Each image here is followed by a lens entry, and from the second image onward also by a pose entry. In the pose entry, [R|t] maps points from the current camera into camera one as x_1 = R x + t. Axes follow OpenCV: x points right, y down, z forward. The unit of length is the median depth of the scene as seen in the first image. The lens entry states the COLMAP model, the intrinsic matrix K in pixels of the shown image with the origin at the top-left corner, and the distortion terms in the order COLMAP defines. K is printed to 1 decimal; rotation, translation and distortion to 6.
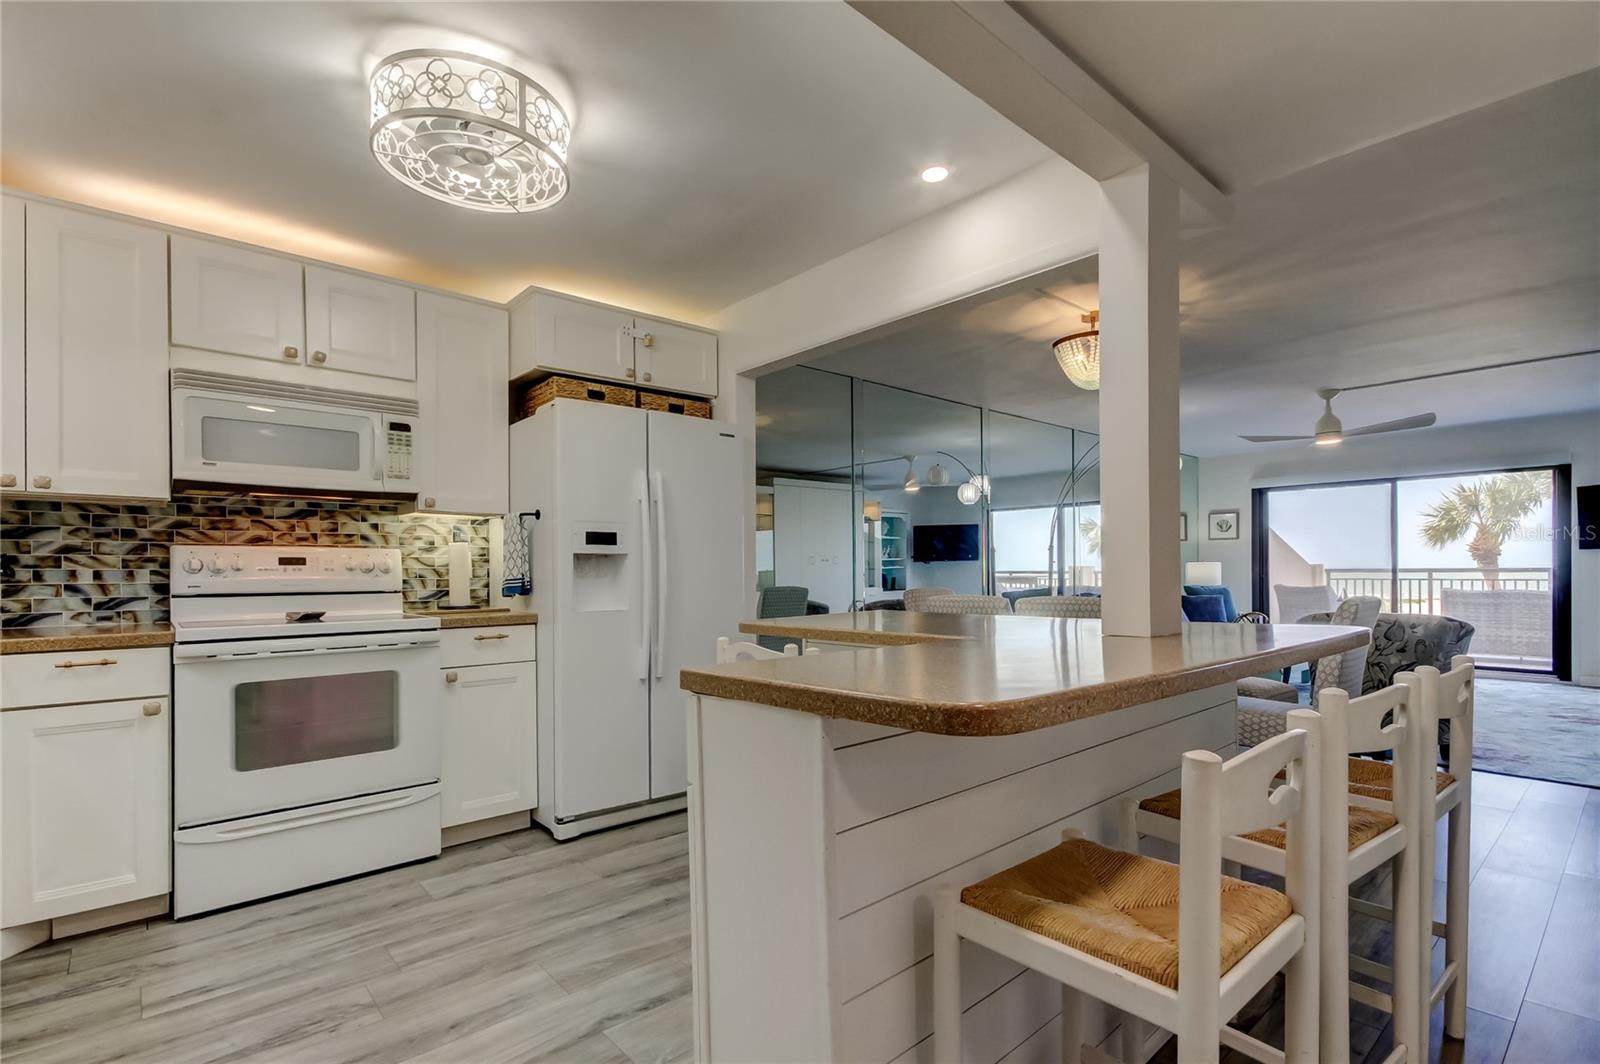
lens RADIAL K [[745.5, 0, 799.0], [0, 745.5, 569.6], [0, 0, 1]] dist [0.015632, -0.000839]
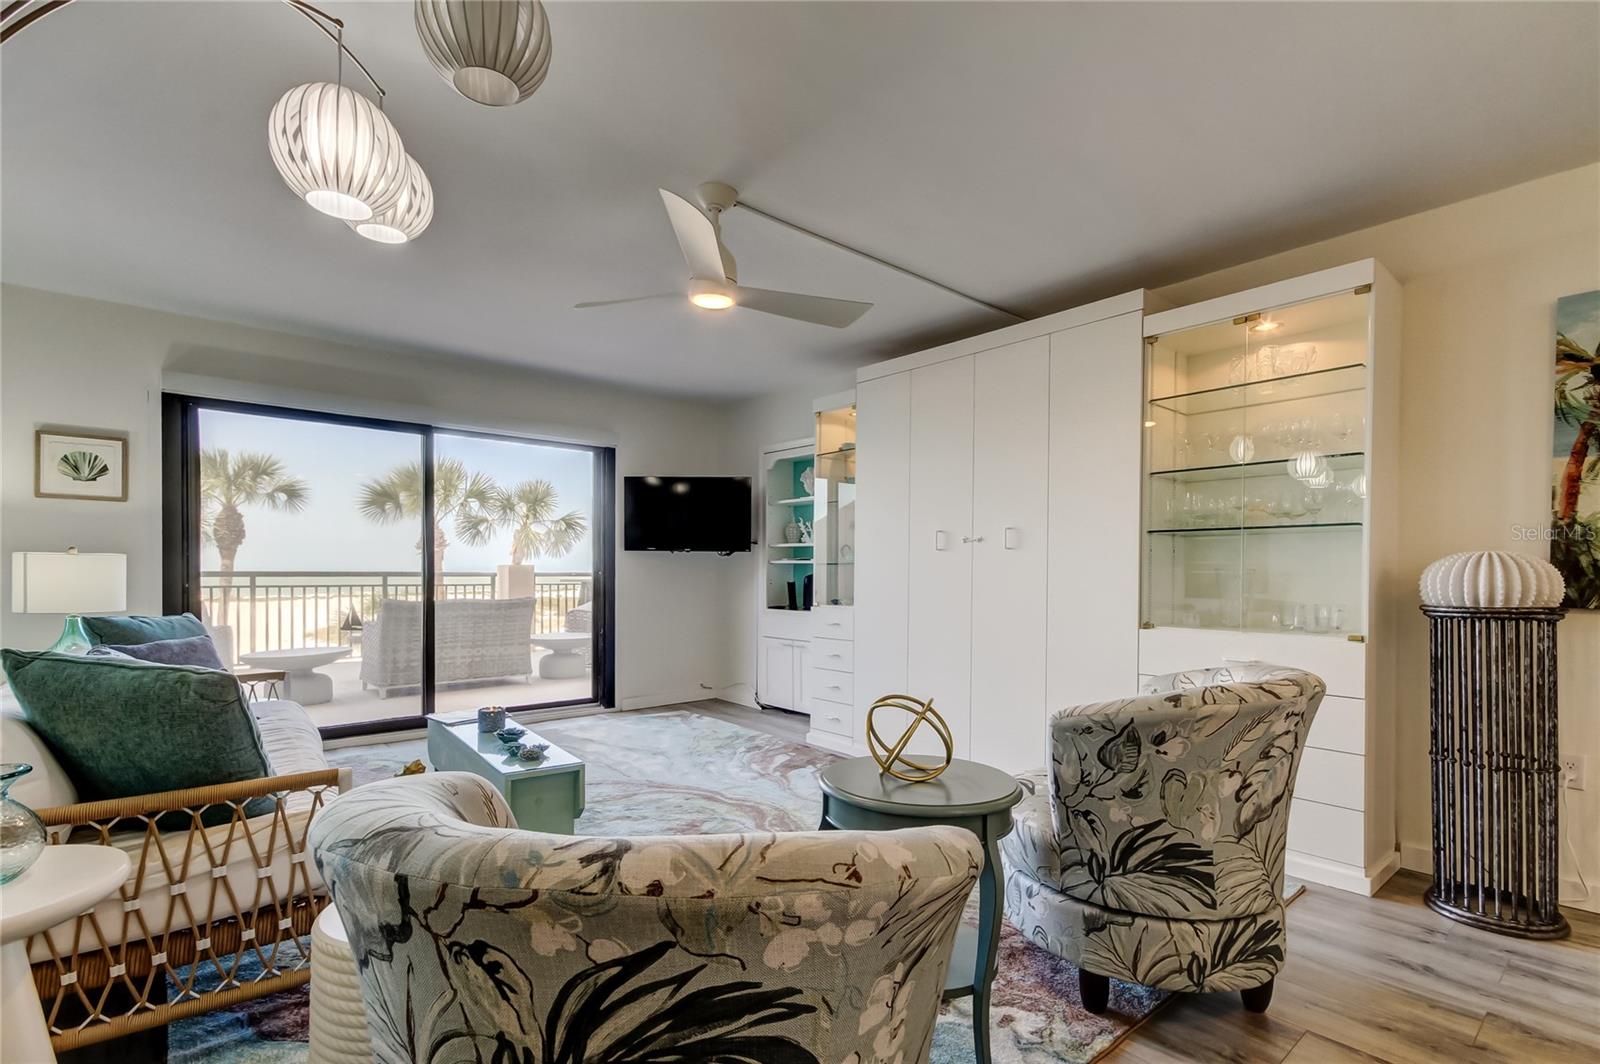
lens RADIAL K [[736.1, 0, 792.0], [0, 736.1, 568.5], [0, 0, 1]] dist [0.022197, -0.007352]
pose [[0.016548, 0.011874, 0.999793, 0.168645], [-0.004232, 0.999921, -0.011806, 0.002370], [-0.999854, -0.004036, 0.016597, 0.644197]]
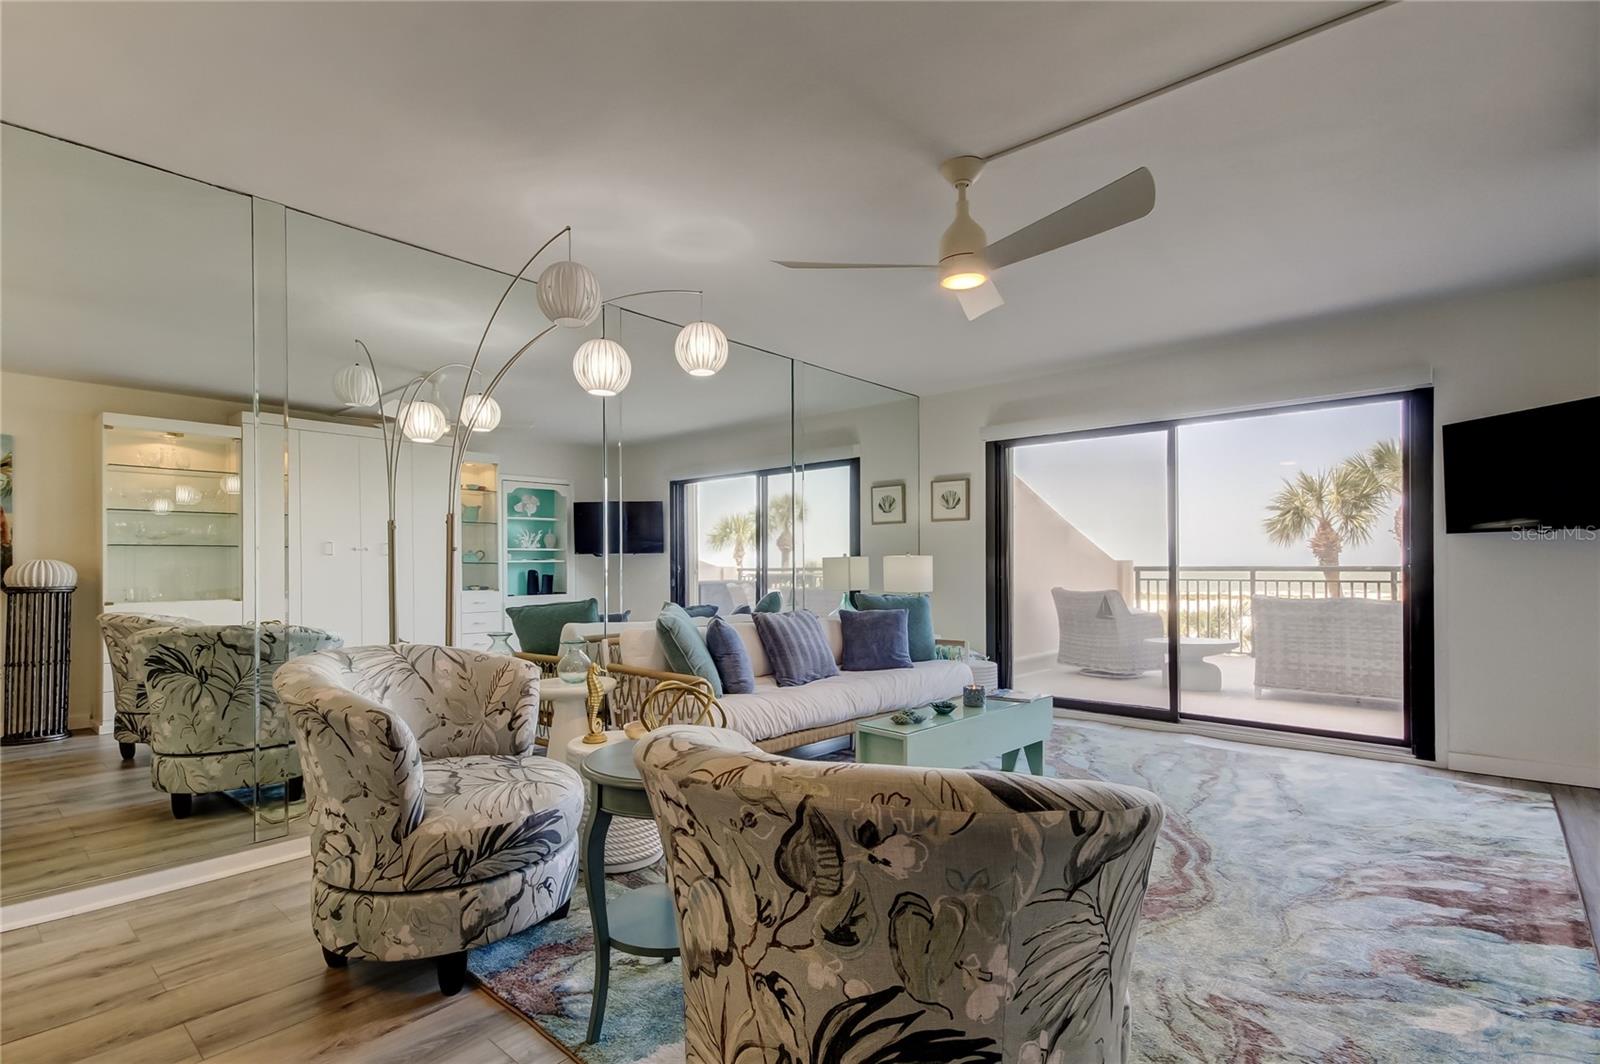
lens RADIAL K [[754.1, 0, 766.9], [0, 754.1, 559.8], [0, 0, 1]] dist [0.003435, 0.000690]
pose [[0.995383, 0.005267, 0.095842, 0.371064], [-0.004576, 0.999962, -0.007429, 0.000096], [-0.095878, 0.006956, 0.995369, 0.384076]]
